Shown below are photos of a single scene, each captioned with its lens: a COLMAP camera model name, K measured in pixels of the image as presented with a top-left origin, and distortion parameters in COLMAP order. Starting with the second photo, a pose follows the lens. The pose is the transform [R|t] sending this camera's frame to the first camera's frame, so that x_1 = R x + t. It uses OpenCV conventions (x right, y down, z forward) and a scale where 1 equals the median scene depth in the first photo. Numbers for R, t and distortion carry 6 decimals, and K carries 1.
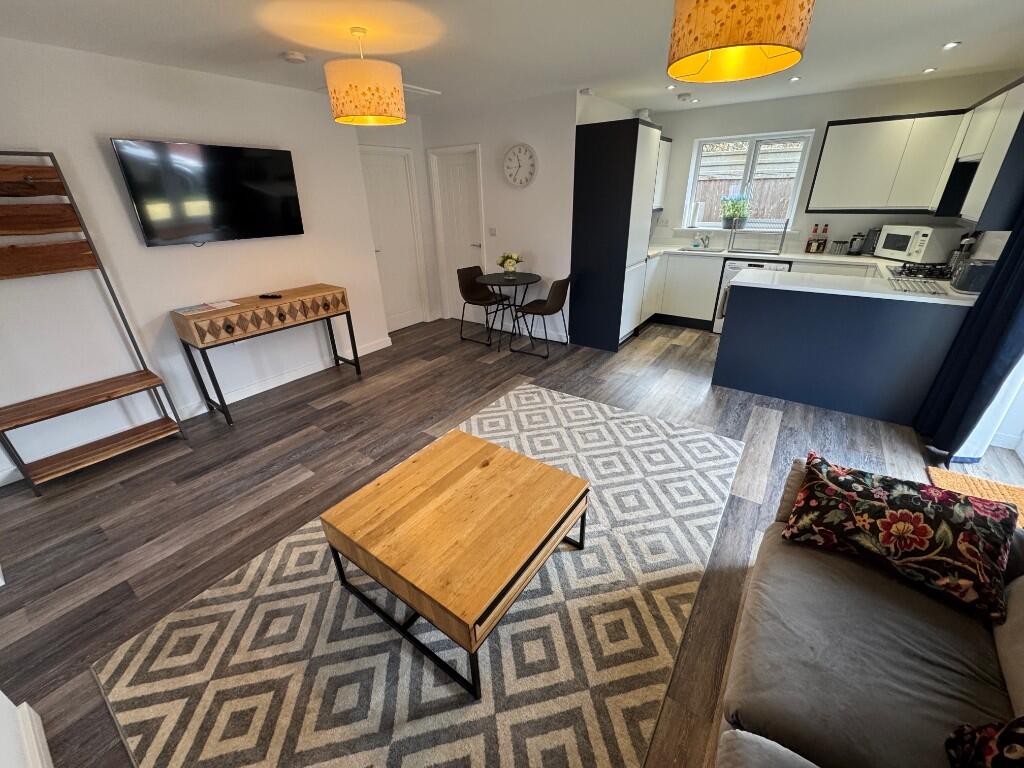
lens RADIAL K [[406.0, 0, 513.0], [0, 406.0, 383.5], [0, 0, 1]] dist [-0.003271, -0.000446]
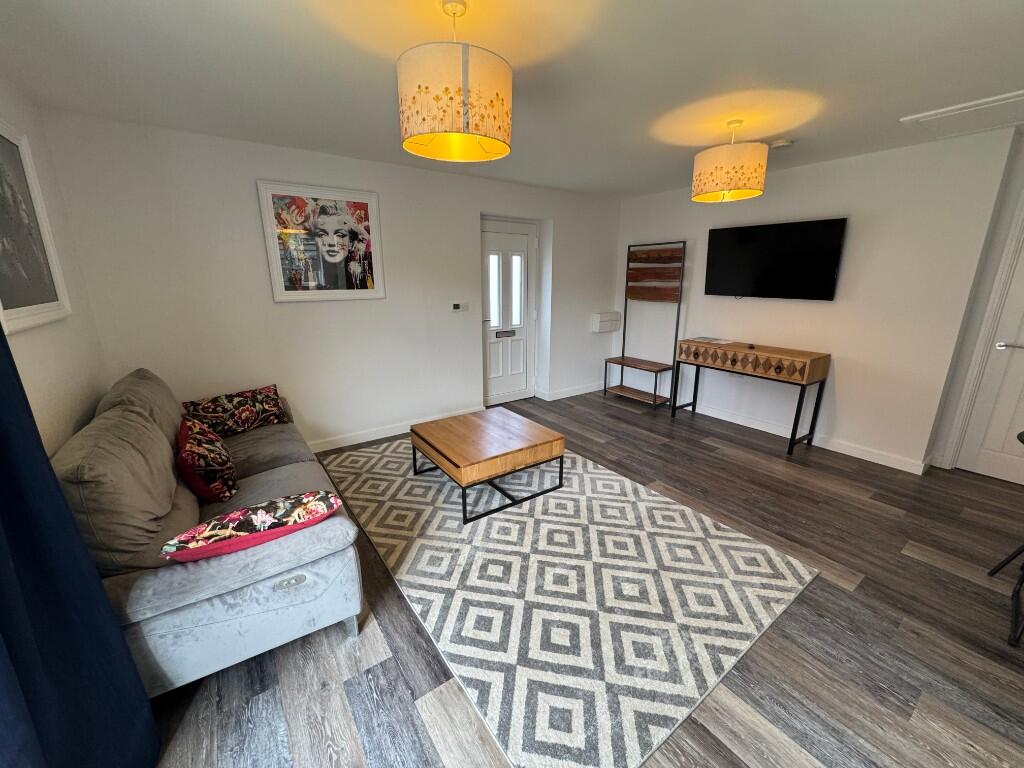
lens RADIAL K [[406.0, 0, 514.7], [0, 406.0, 383.0], [0, 0, 1]] dist [-0.003271, -0.000446]
pose [[-0.320838, 0.262195, -0.910119, 0.751145], [-0.400542, 0.833202, 0.381236, -0.327650], [0.858271, 0.486856, -0.162302, 0.730290]]
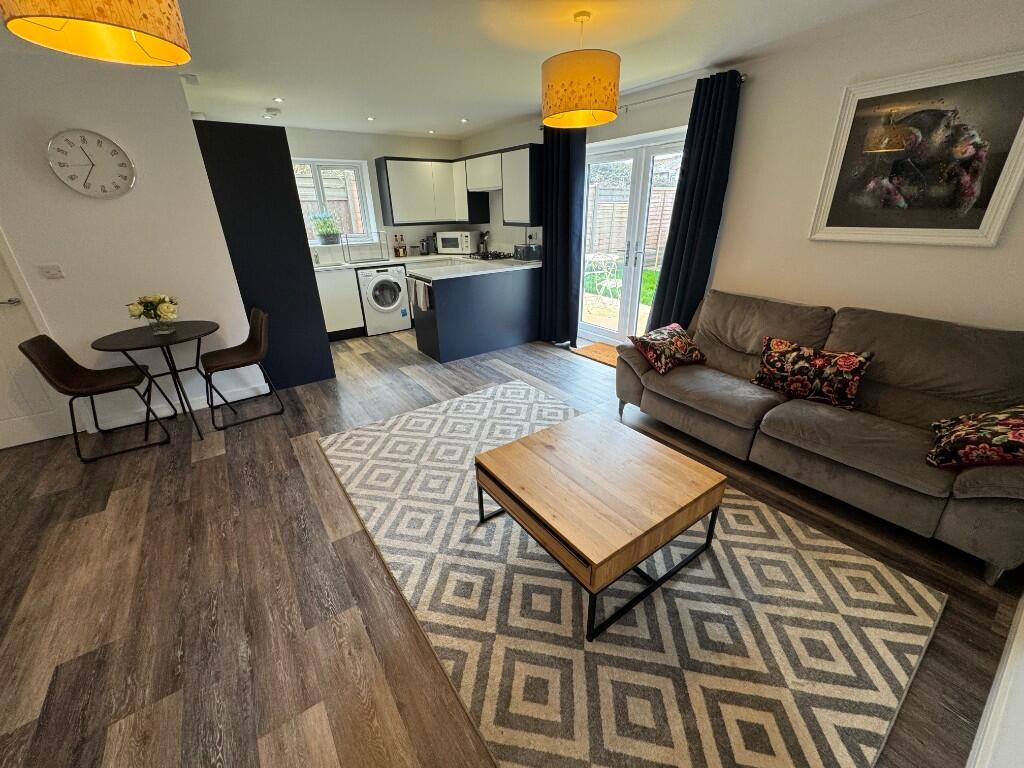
lens RADIAL K [[406.0, 0, 510.4], [0, 406.0, 384.0], [0, 0, 1]] dist [-0.003271, -0.000446]
pose [[0.330183, -0.358442, 0.873211, -0.611404], [0.410358, 0.887608, 0.209185, -0.132817], [-0.850050, 0.289260, 0.440163, 0.370471]]
